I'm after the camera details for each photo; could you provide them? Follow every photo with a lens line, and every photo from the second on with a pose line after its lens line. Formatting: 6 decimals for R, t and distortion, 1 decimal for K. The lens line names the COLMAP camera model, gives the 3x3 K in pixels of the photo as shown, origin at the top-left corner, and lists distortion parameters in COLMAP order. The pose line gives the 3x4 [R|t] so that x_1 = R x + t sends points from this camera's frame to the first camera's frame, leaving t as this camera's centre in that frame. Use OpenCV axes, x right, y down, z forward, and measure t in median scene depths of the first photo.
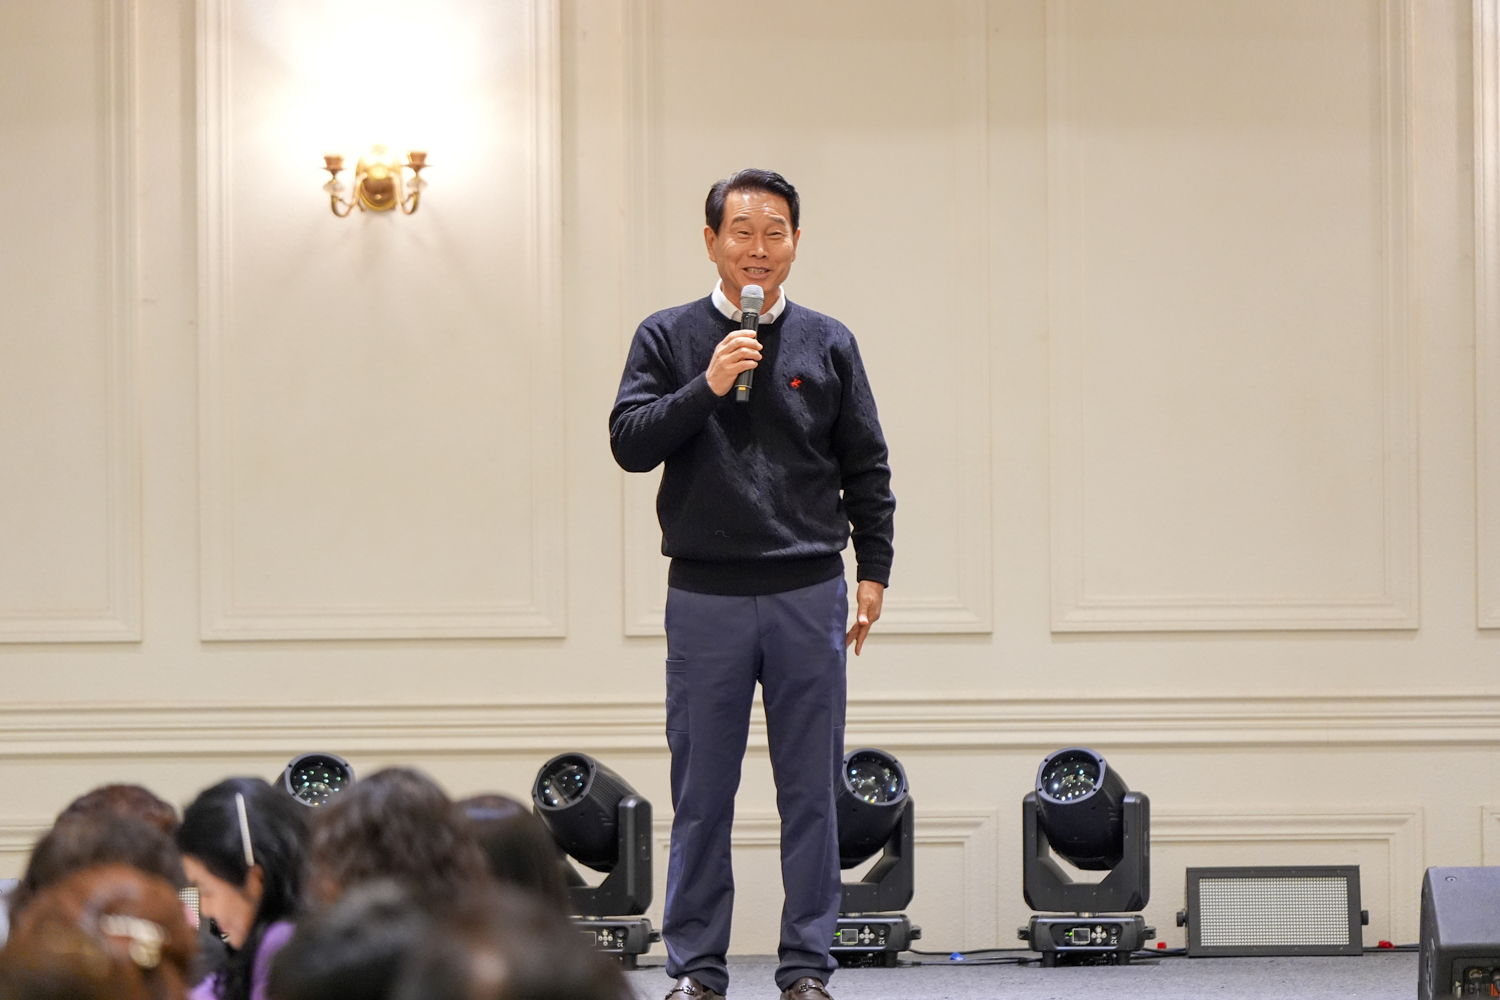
lens RADIAL K [[5959.4, 0, 746.9], [0, 5959.4, 497.1], [0, 0, 1]] dist [-0.059280, 0.000000]
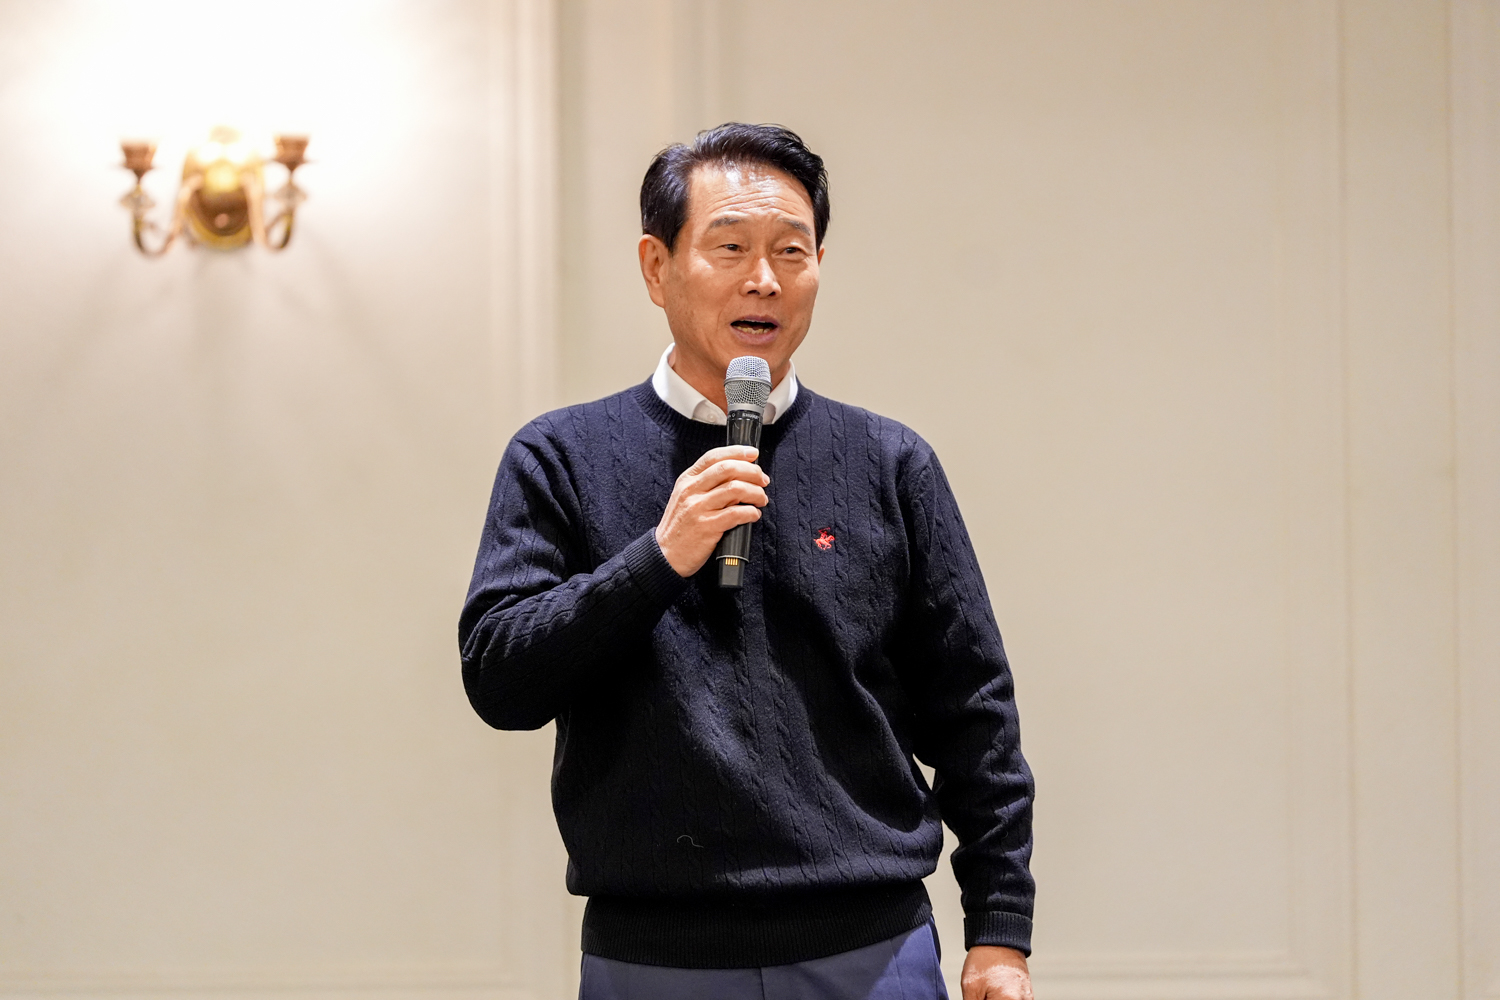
lens RADIAL K [[8350.2, 0, 750.8], [0, 8350.2, 496.0], [0, 0, 1]] dist [-0.482712, 0.000000]
pose [[0.996469, -0.003961, -0.083872, 0.059946], [0.001363, 0.999518, -0.031008, -0.001942], [0.083954, 0.030784, 0.995994, 0.299632]]
